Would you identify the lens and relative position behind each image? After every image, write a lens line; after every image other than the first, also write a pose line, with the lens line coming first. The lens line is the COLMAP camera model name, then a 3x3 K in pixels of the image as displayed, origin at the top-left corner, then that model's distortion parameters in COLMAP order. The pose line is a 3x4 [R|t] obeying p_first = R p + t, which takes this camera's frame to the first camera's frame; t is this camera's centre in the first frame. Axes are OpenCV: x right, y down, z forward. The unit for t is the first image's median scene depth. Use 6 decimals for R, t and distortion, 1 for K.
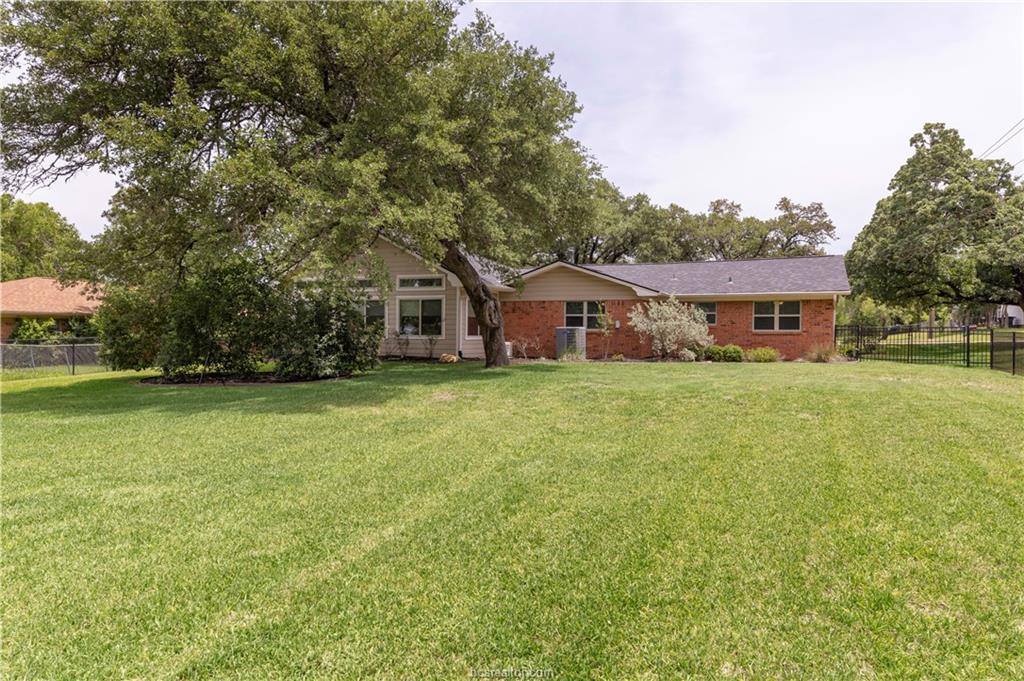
lens RADIAL K [[664.9, 0, 519.0], [0, 664.9, 339.8], [0, 0, 1]] dist [0.006771, 0.001283]
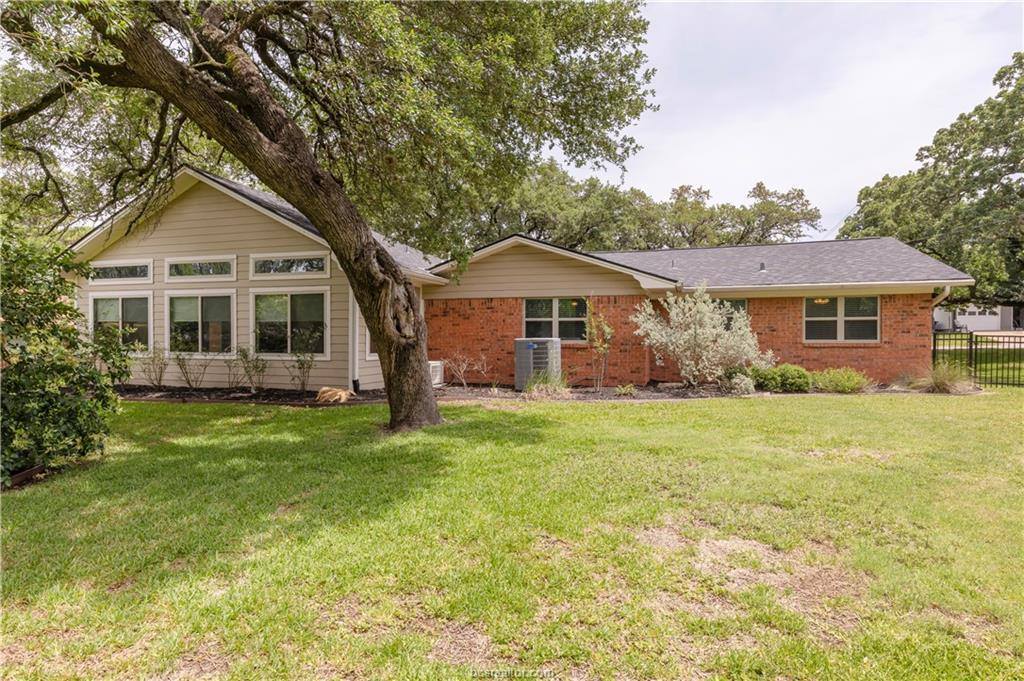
lens RADIAL K [[539.0, 0, 509.6], [0, 539.0, 339.8], [0, 0, 1]] dist [0.028385, 0.000120]
pose [[0.993028, -0.007593, 0.117635, -0.008565], [0.008156, 0.999957, -0.004301, -0.015872], [-0.117597, 0.005231, 0.993048, 0.503880]]
